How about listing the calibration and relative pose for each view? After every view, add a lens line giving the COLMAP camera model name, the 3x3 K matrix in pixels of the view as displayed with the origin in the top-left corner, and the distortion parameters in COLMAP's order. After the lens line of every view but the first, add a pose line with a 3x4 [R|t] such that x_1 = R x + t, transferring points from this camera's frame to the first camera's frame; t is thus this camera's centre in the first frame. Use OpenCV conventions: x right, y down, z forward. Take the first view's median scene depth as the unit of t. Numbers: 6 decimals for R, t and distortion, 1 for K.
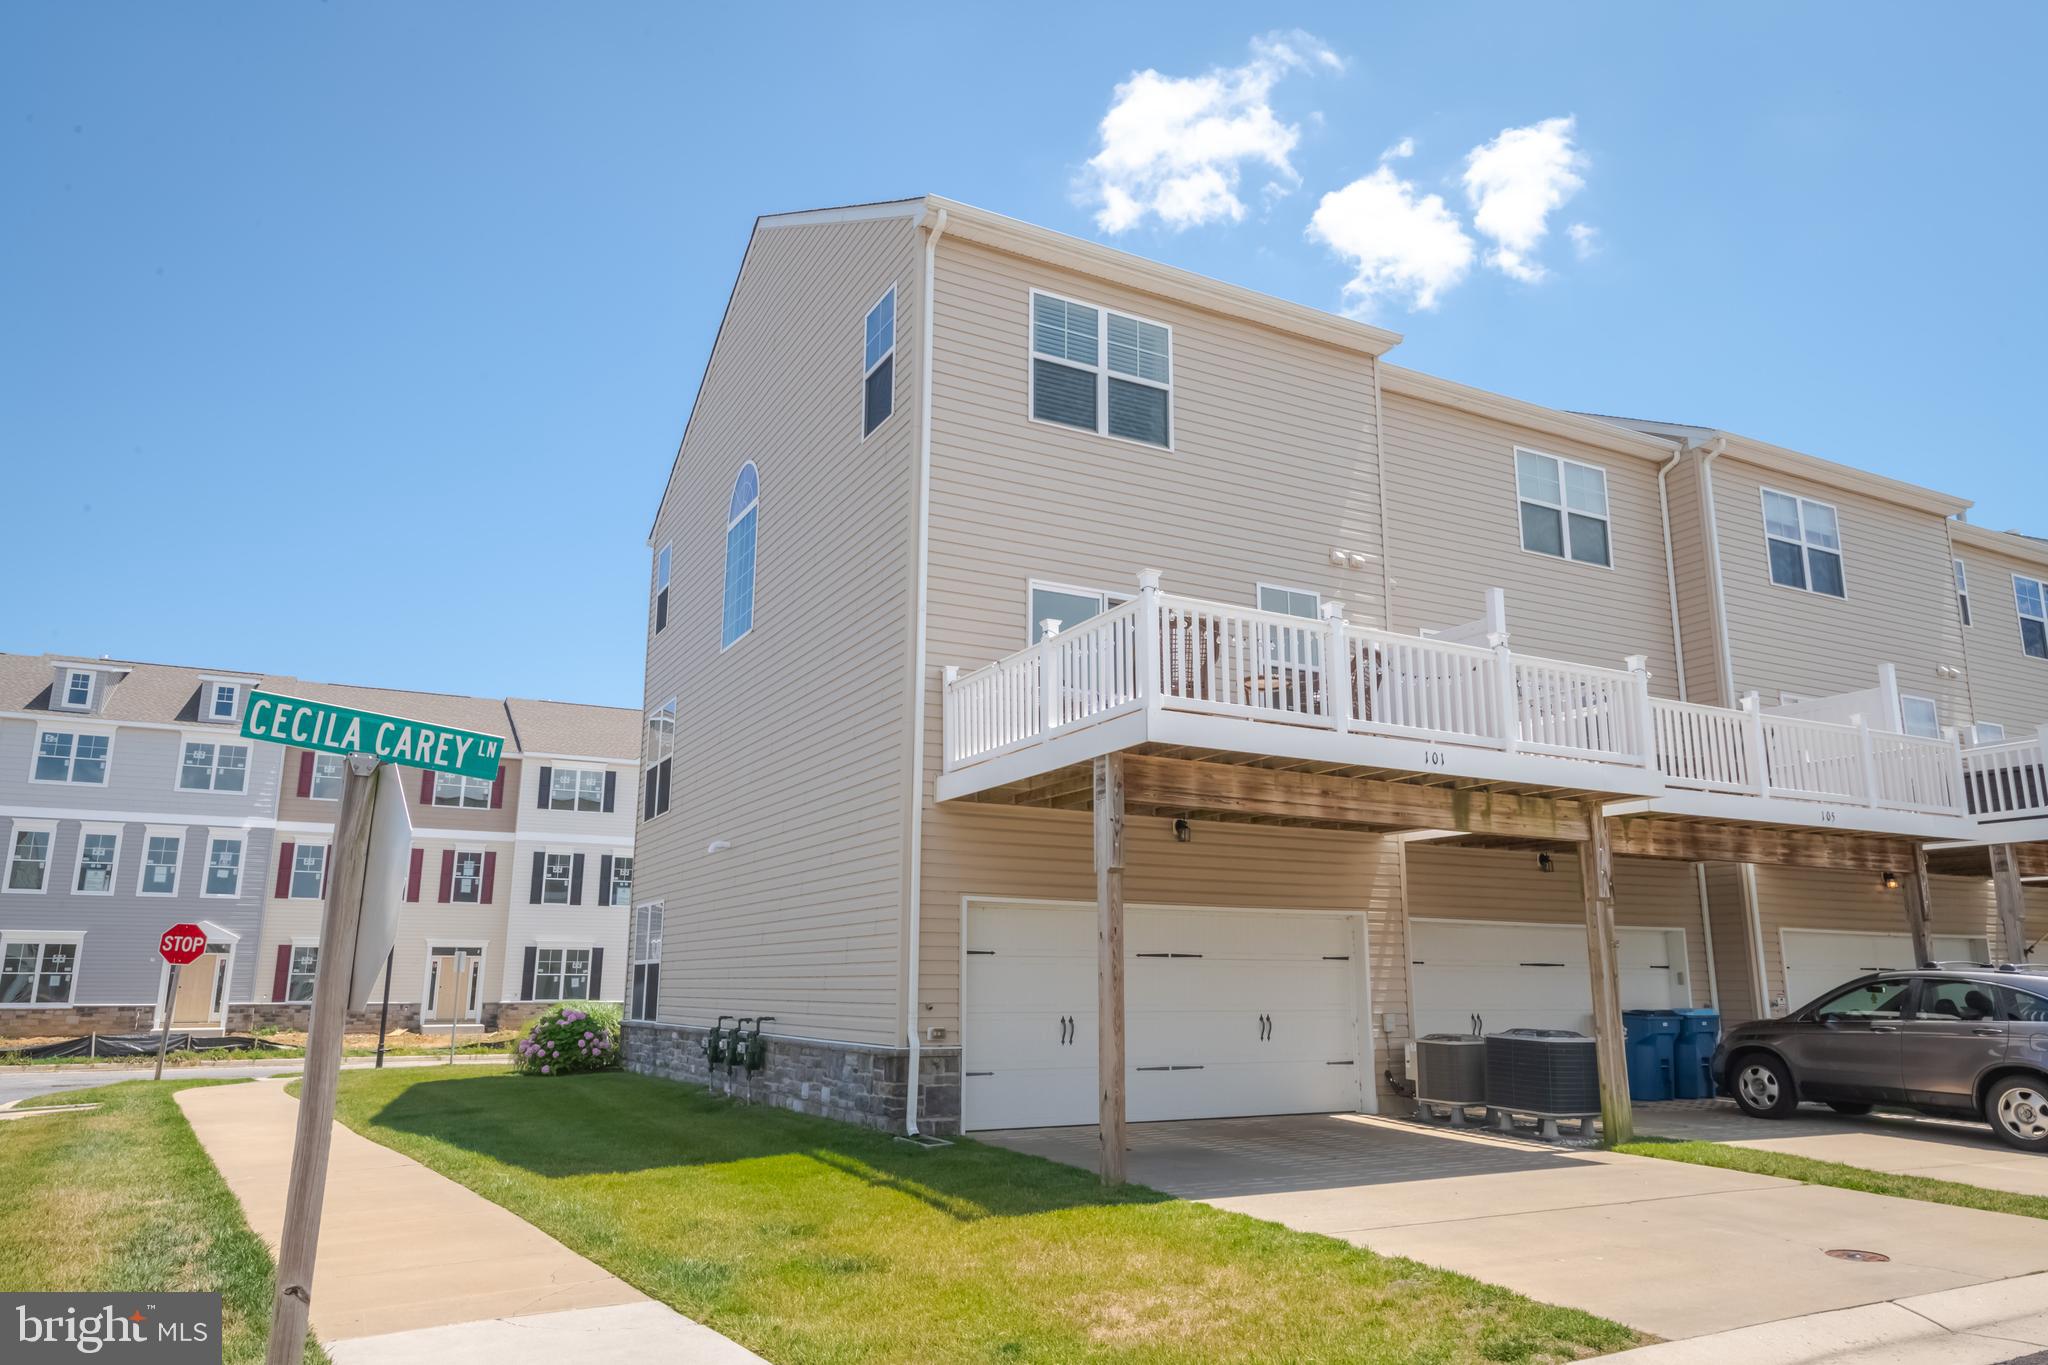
lens RADIAL K [[1371.1, 0, 1035.3], [0, 1371.1, 688.1], [0, 0, 1]] dist [0.012021, 0.006024]
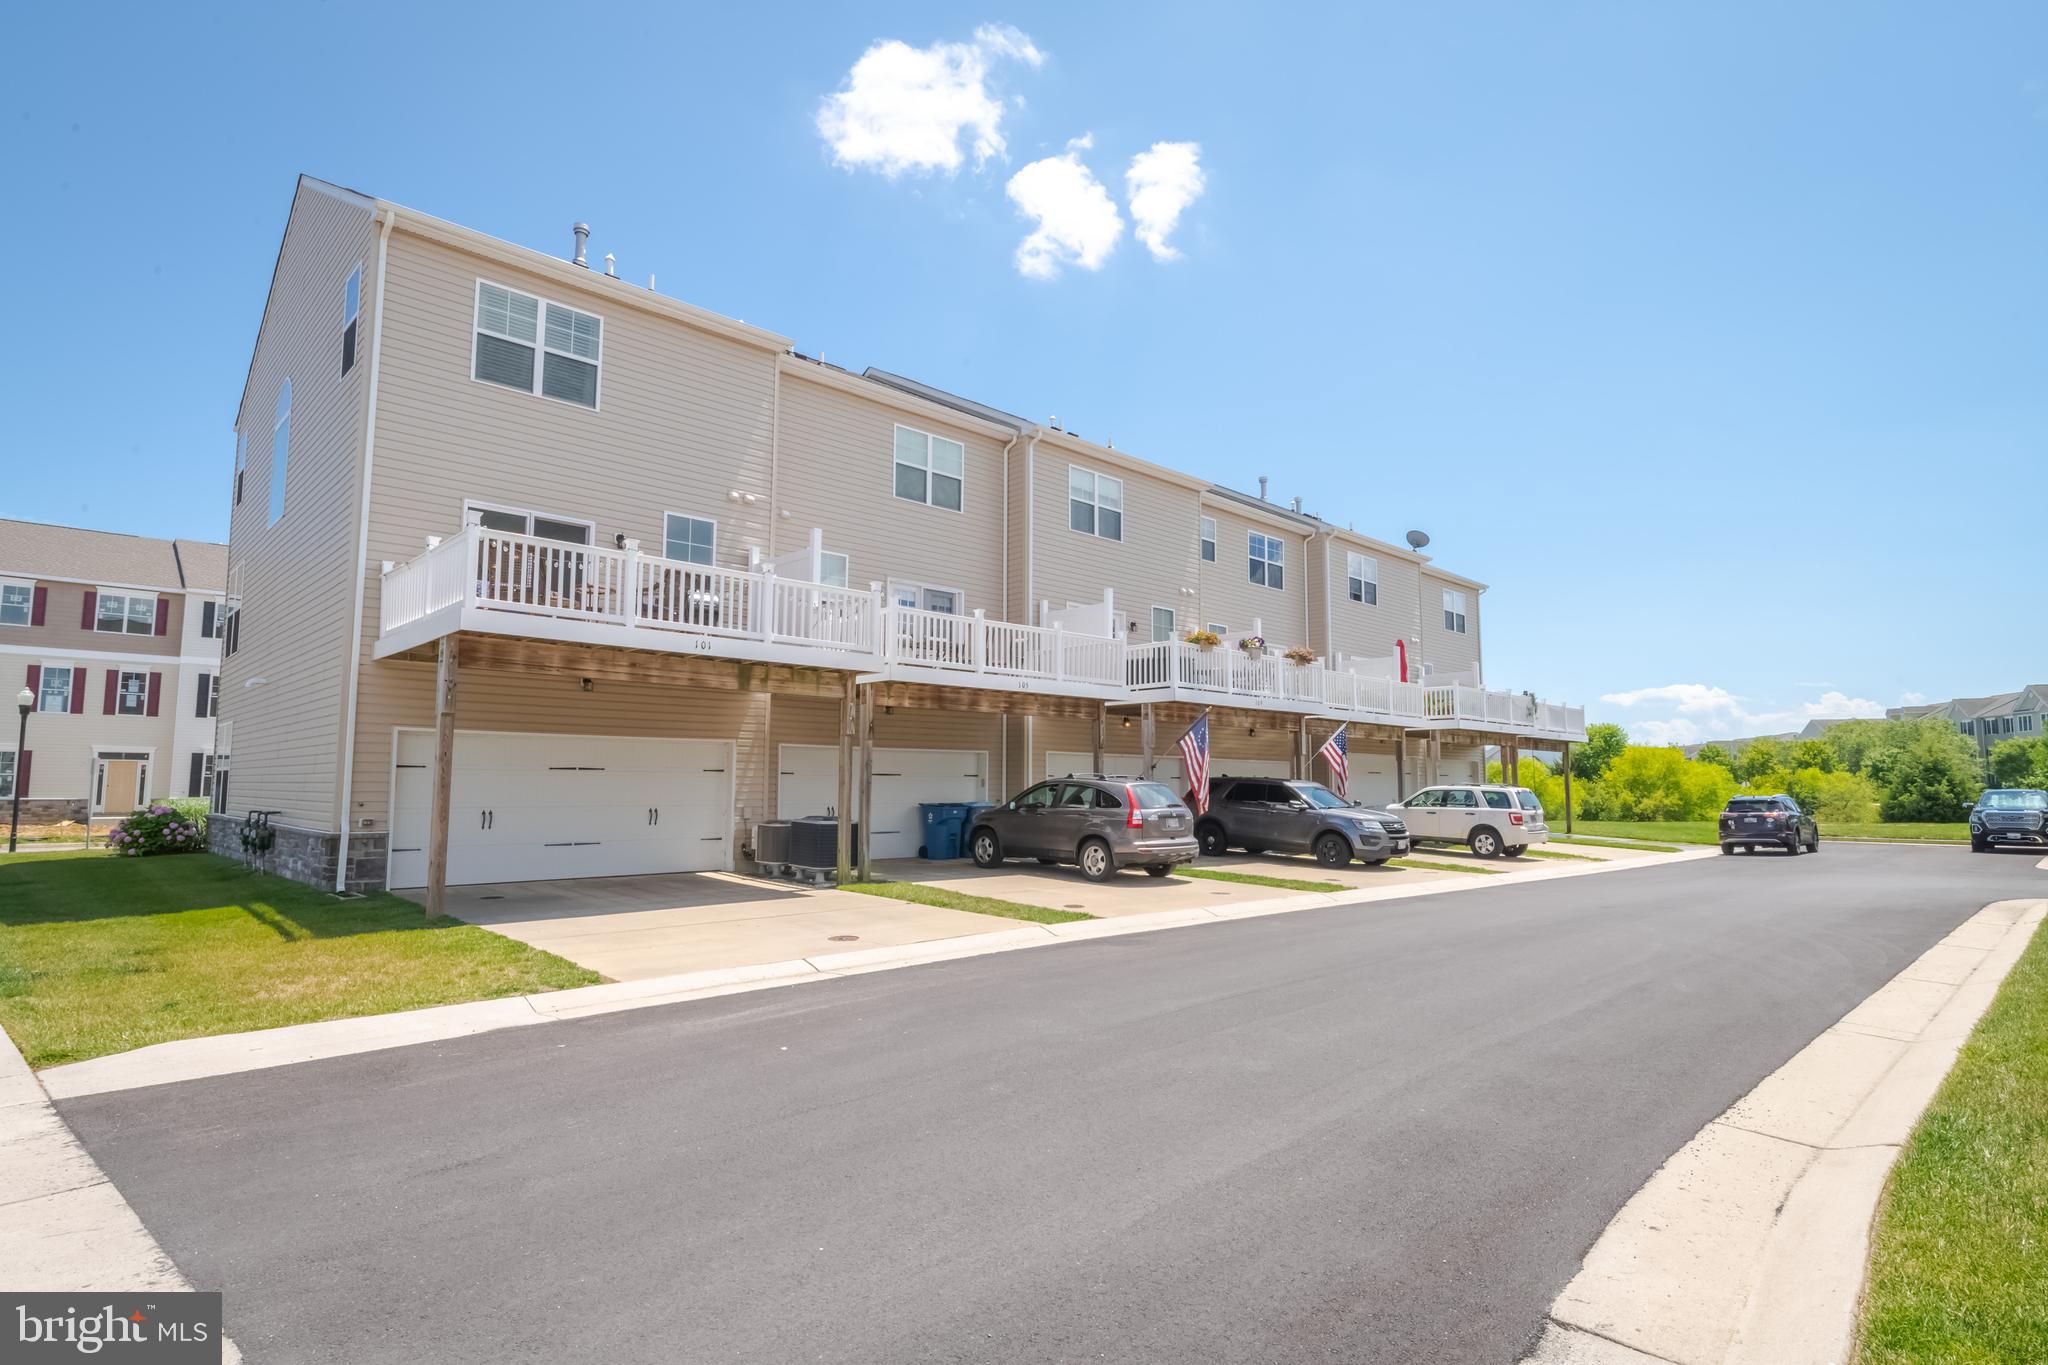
lens RADIAL K [[1053.0, 0, 1042.1], [0, 1053.0, 688.9], [0, 0, 1]] dist [-0.003087, -0.002534]
pose [[0.960360, 0.026058, 0.277541, 0.238549], [-0.059925, 0.991643, 0.114253, -0.041650], [-0.272244, -0.126355, 0.953896, -0.169895]]
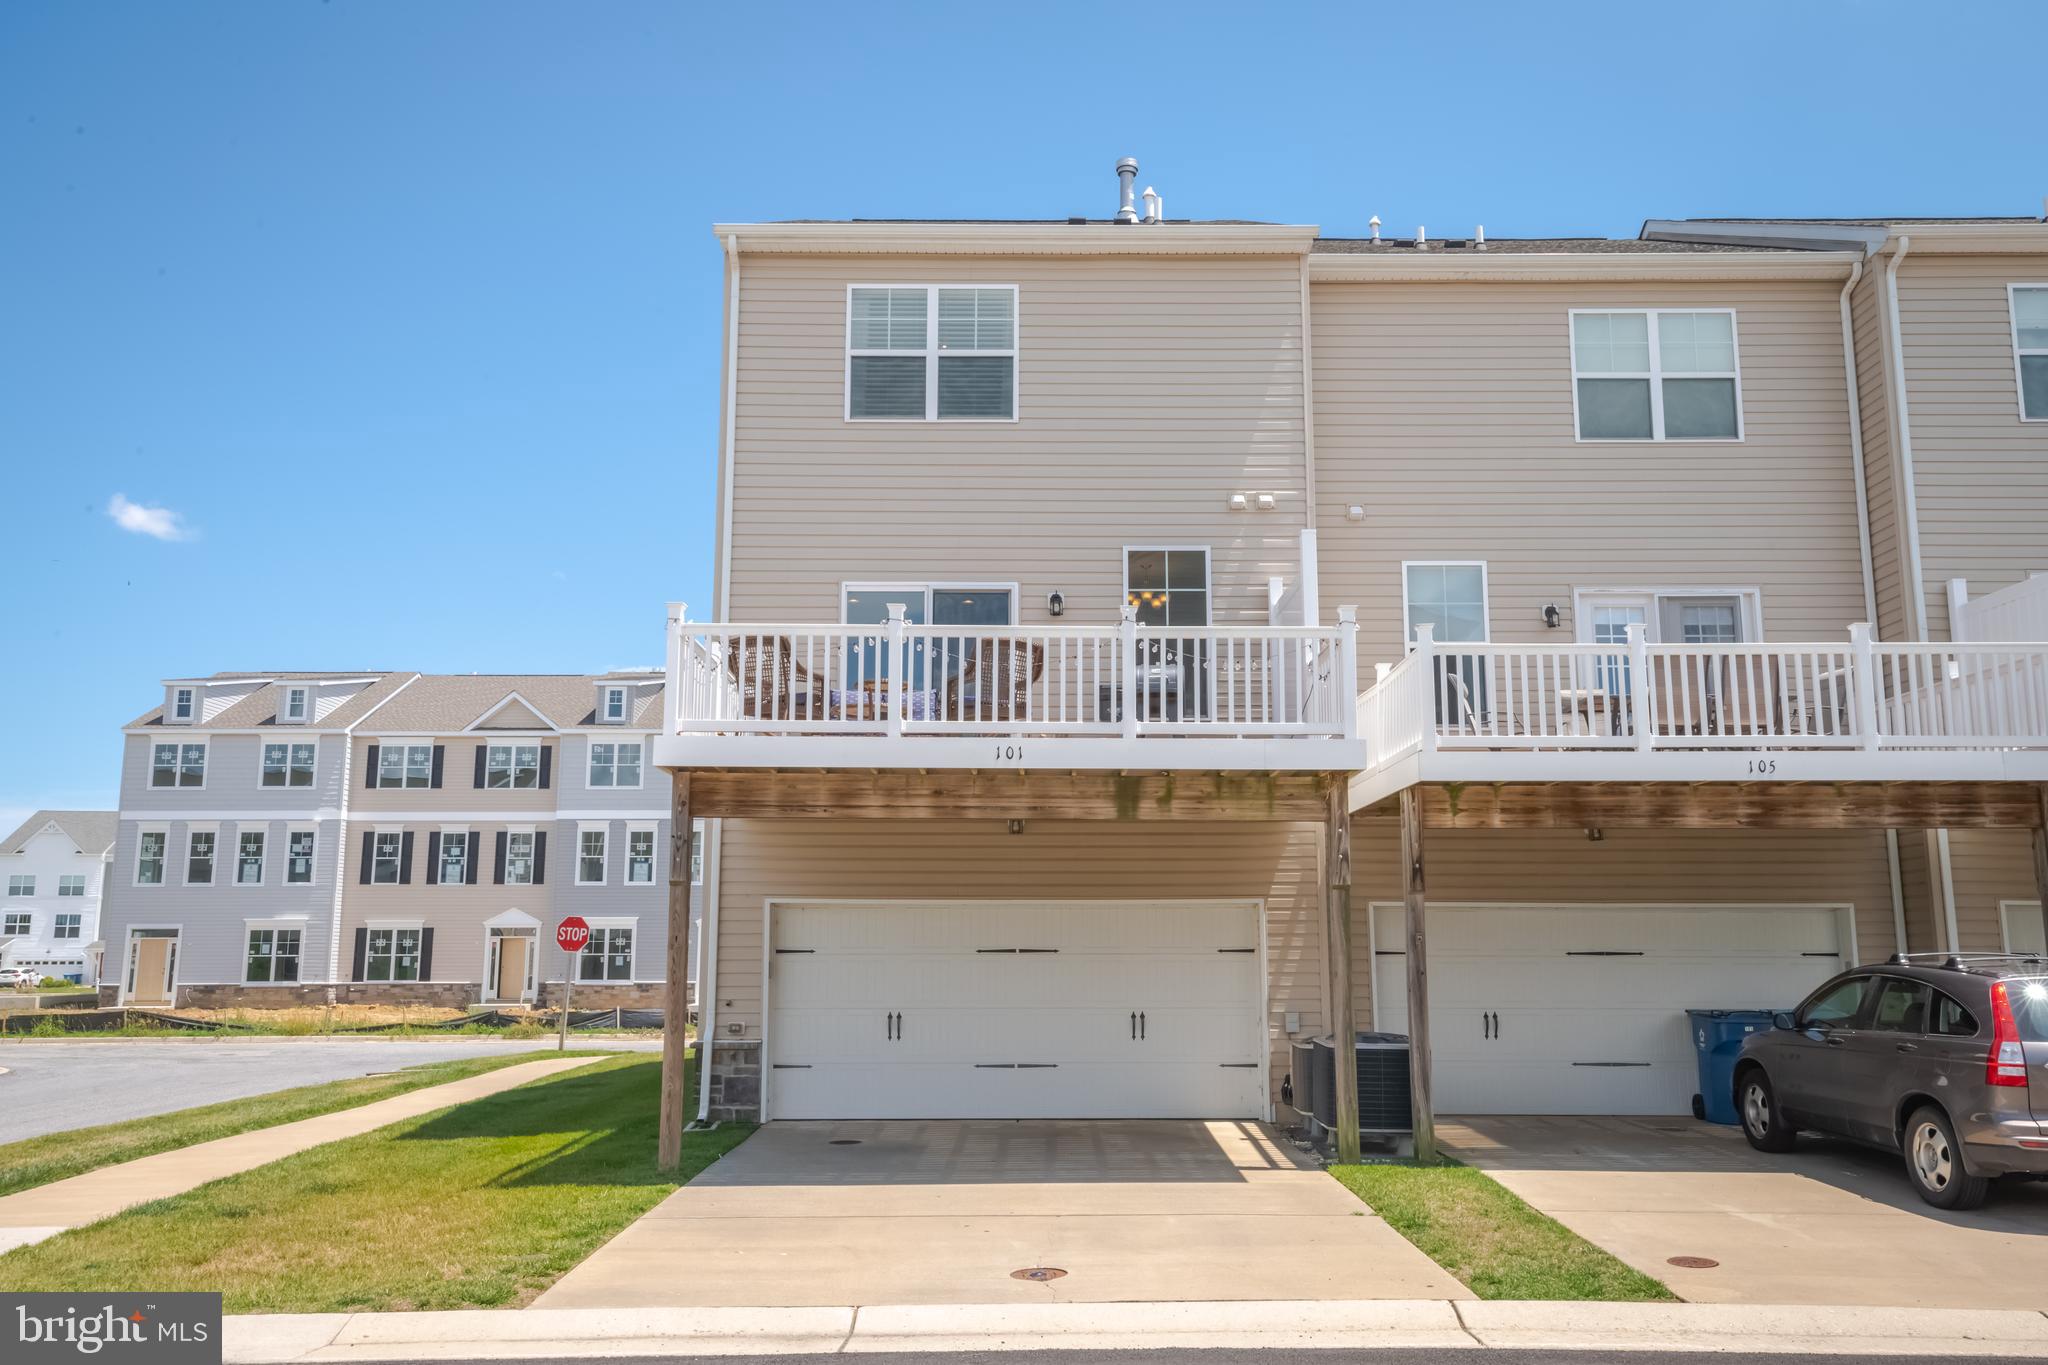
lens RADIAL K [[1599.0, 0, 1043.2], [0, 1599.0, 693.0], [0, 0, 1]] dist [0.028587, 0.004097]
pose [[0.881390, -0.080177, -0.465536, 0.603236], [0.103507, 0.994321, 0.024722, -0.011276], [0.460910, -0.069976, 0.884684, 0.018972]]
